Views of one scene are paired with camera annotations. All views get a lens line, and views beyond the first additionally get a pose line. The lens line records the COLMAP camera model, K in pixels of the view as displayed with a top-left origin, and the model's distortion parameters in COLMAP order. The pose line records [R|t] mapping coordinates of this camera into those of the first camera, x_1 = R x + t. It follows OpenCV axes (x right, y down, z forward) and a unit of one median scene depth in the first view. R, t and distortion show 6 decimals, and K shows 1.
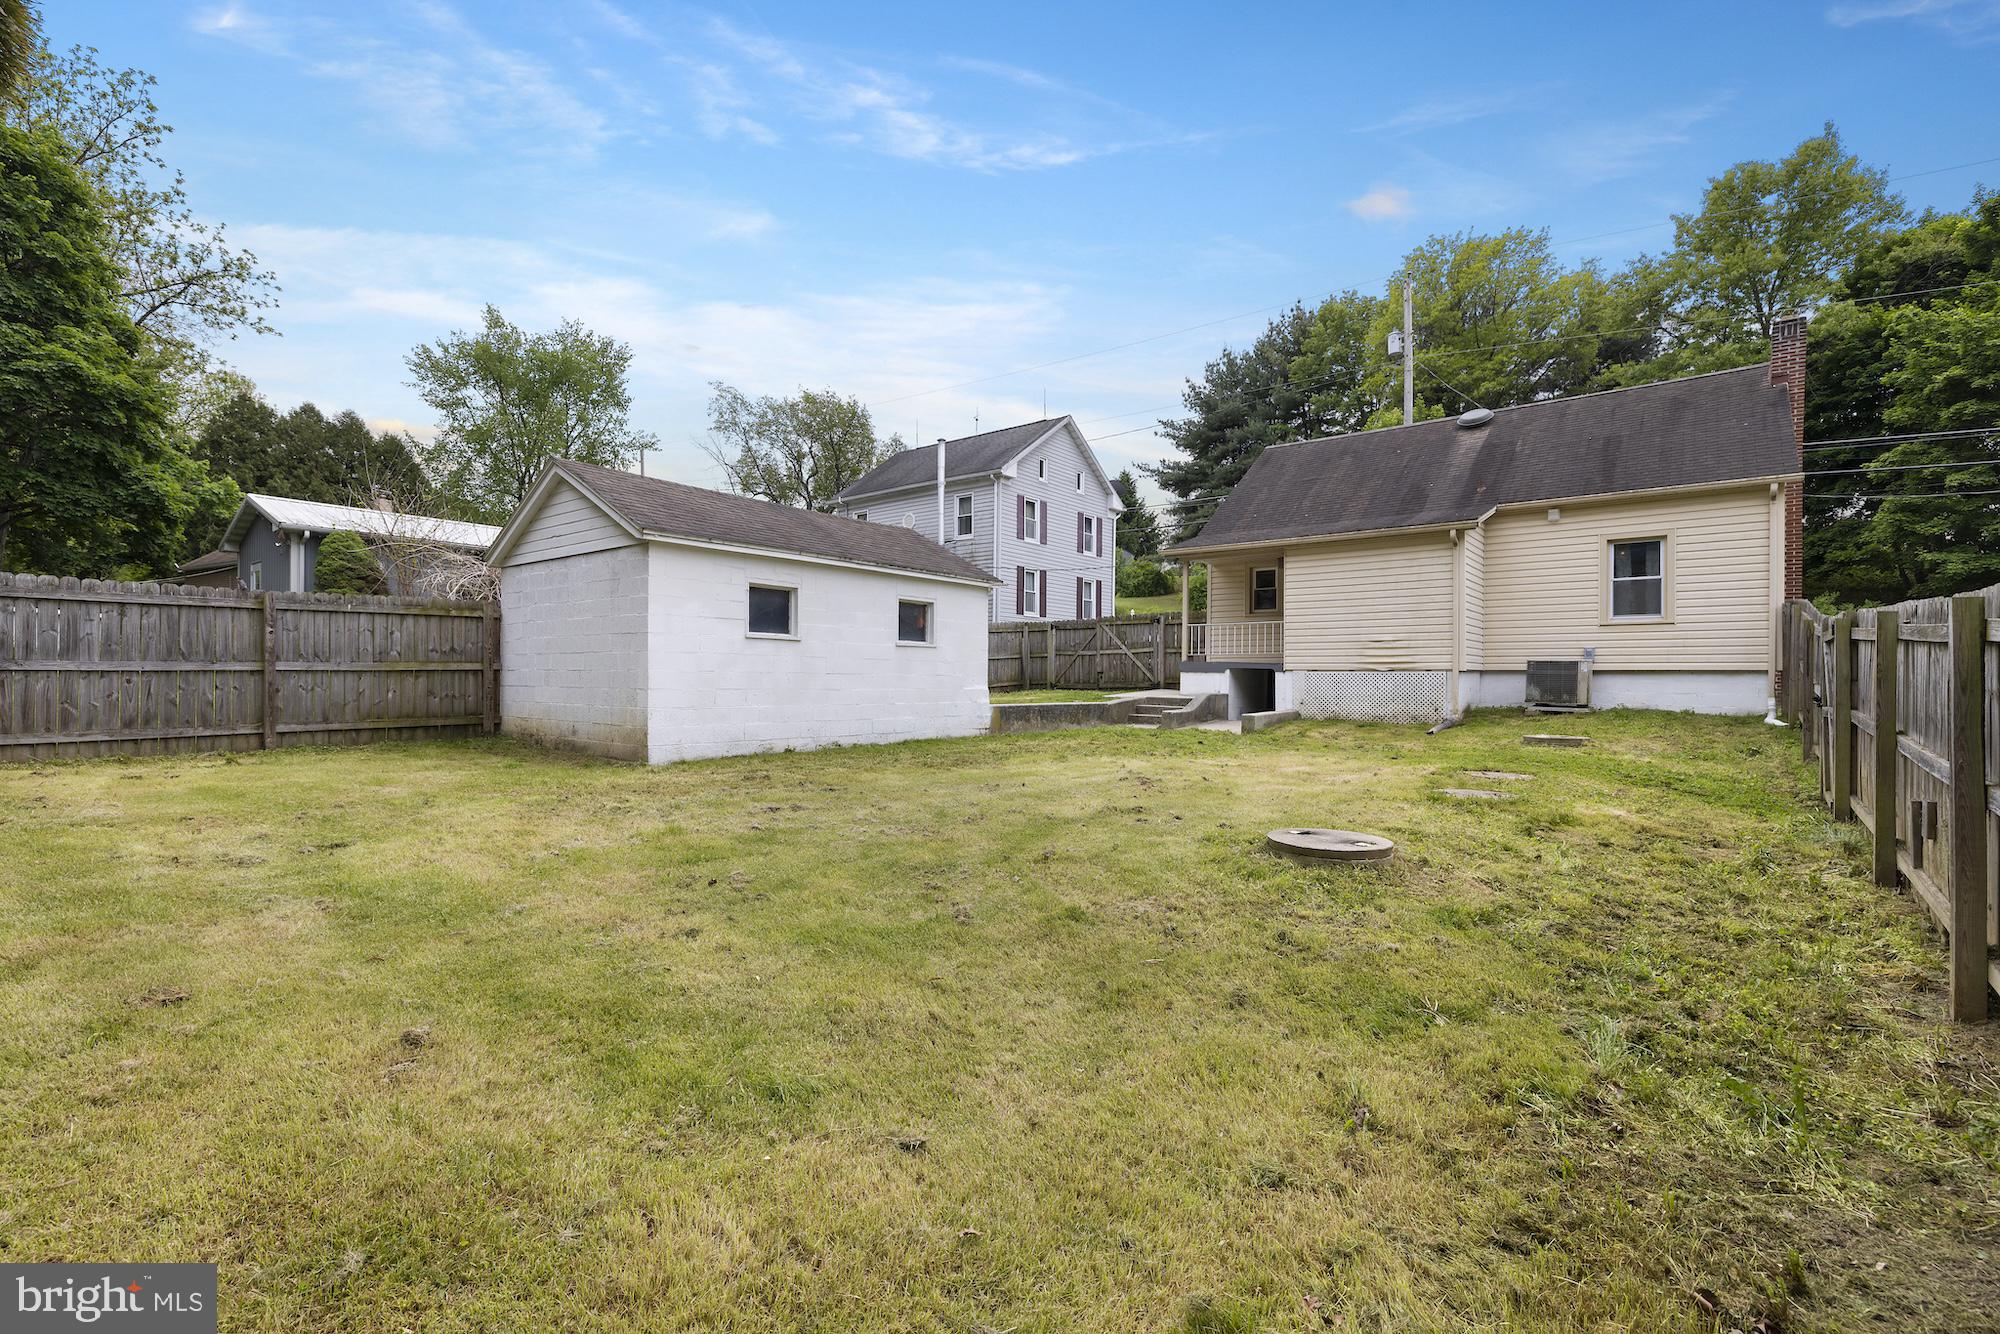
lens RADIAL K [[880.0, 0, 1000.6], [0, 880.0, 676.2], [0, 0, 1]] dist [0.005661, 0.000614]
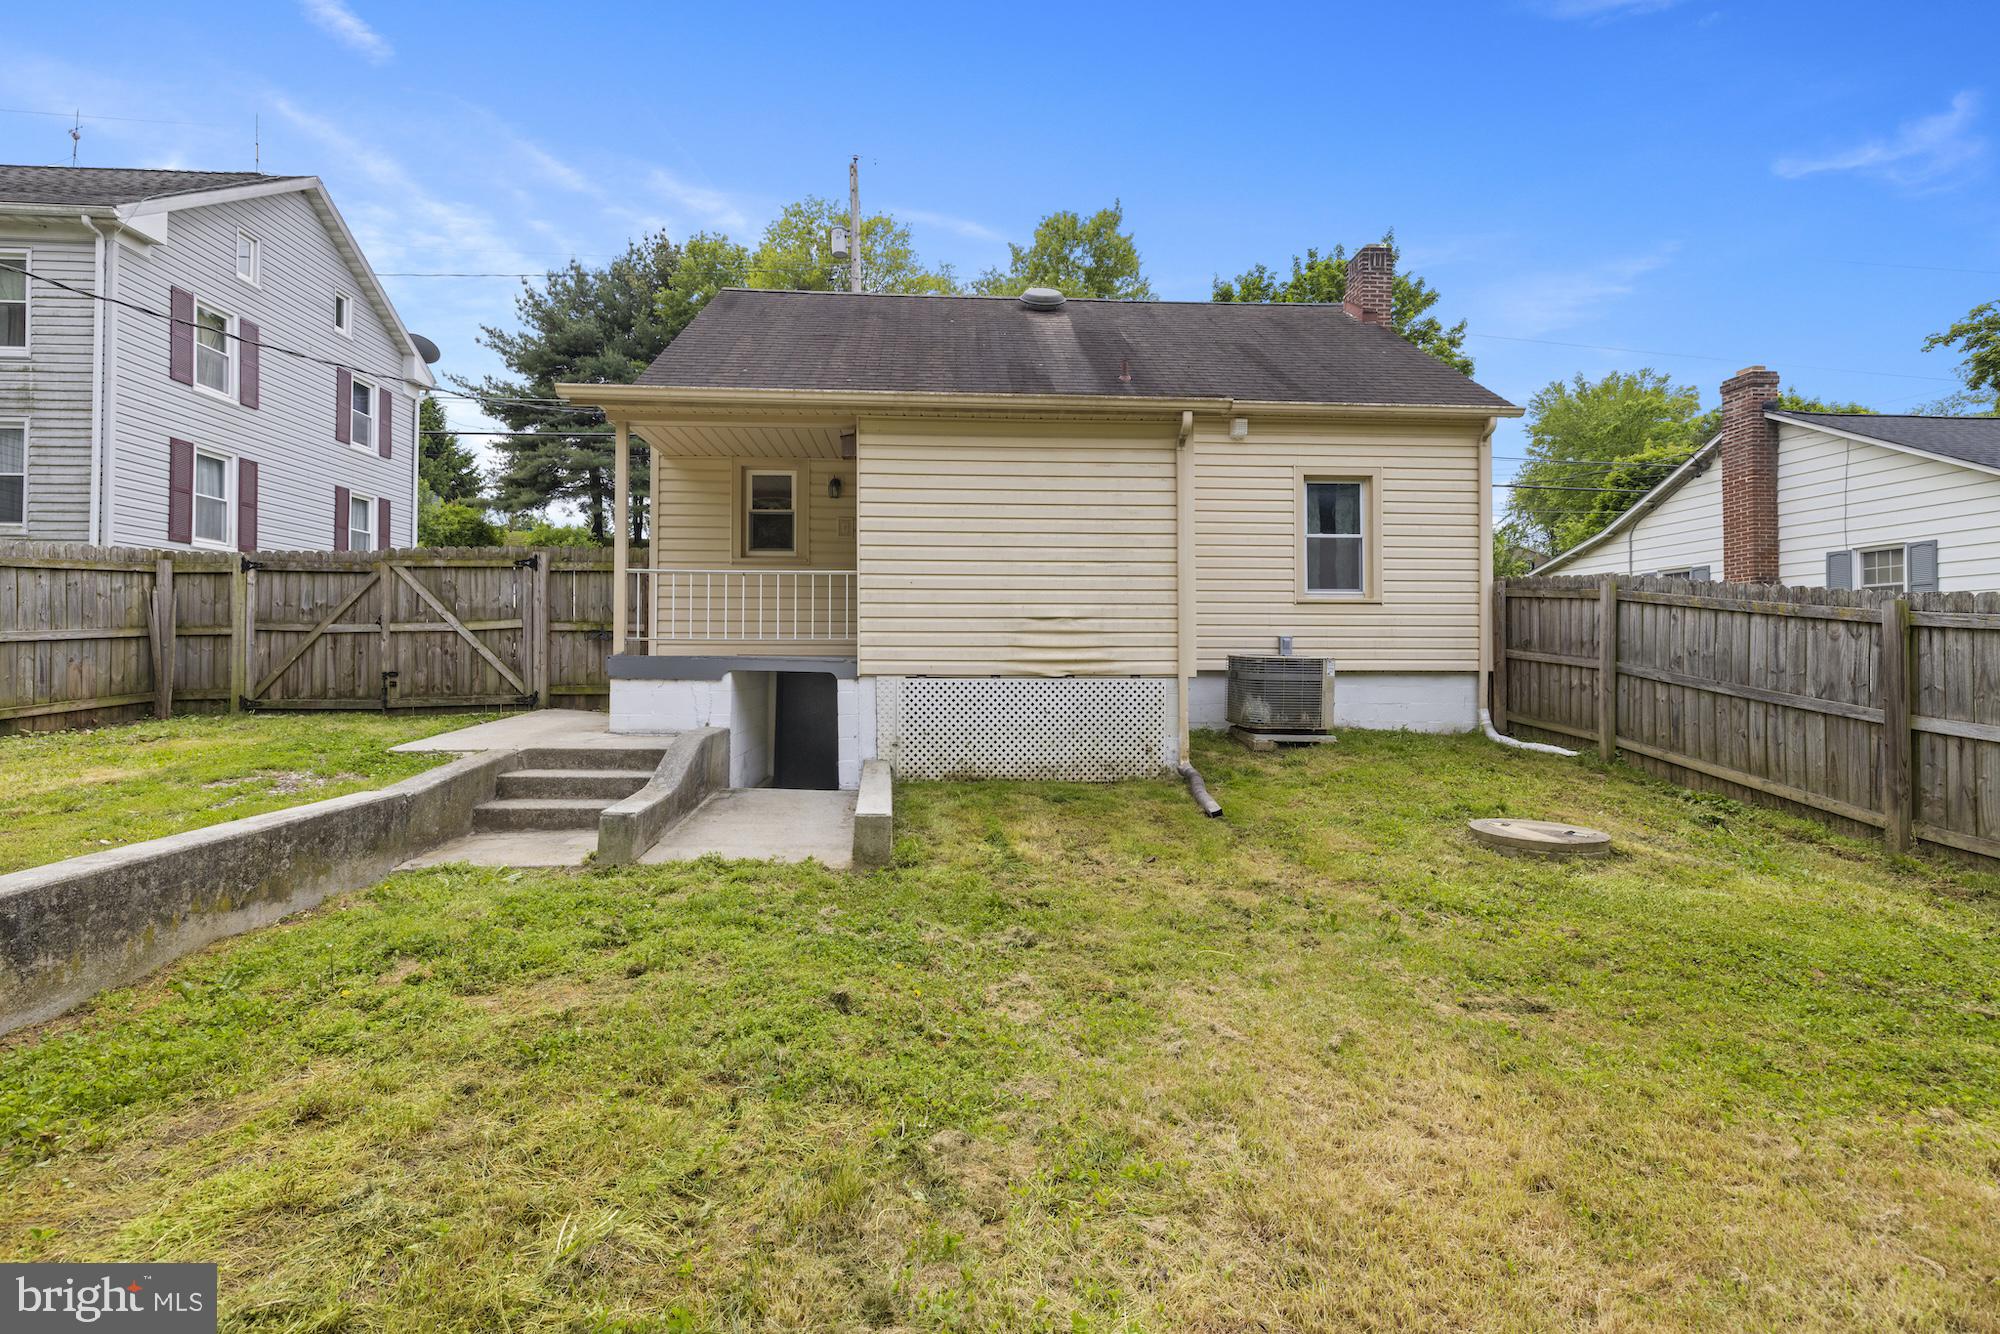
lens RADIAL K [[880.0, 0, 999.6], [0, 880.0, 652.8], [0, 0, 1]] dist [0.005661, 0.000614]
pose [[0.753978, -0.000175, 0.656900, 0.041325], [-0.000053, 1.000000, 0.000327, -0.010958], [-0.656900, -0.000282, 0.753978, 0.348438]]
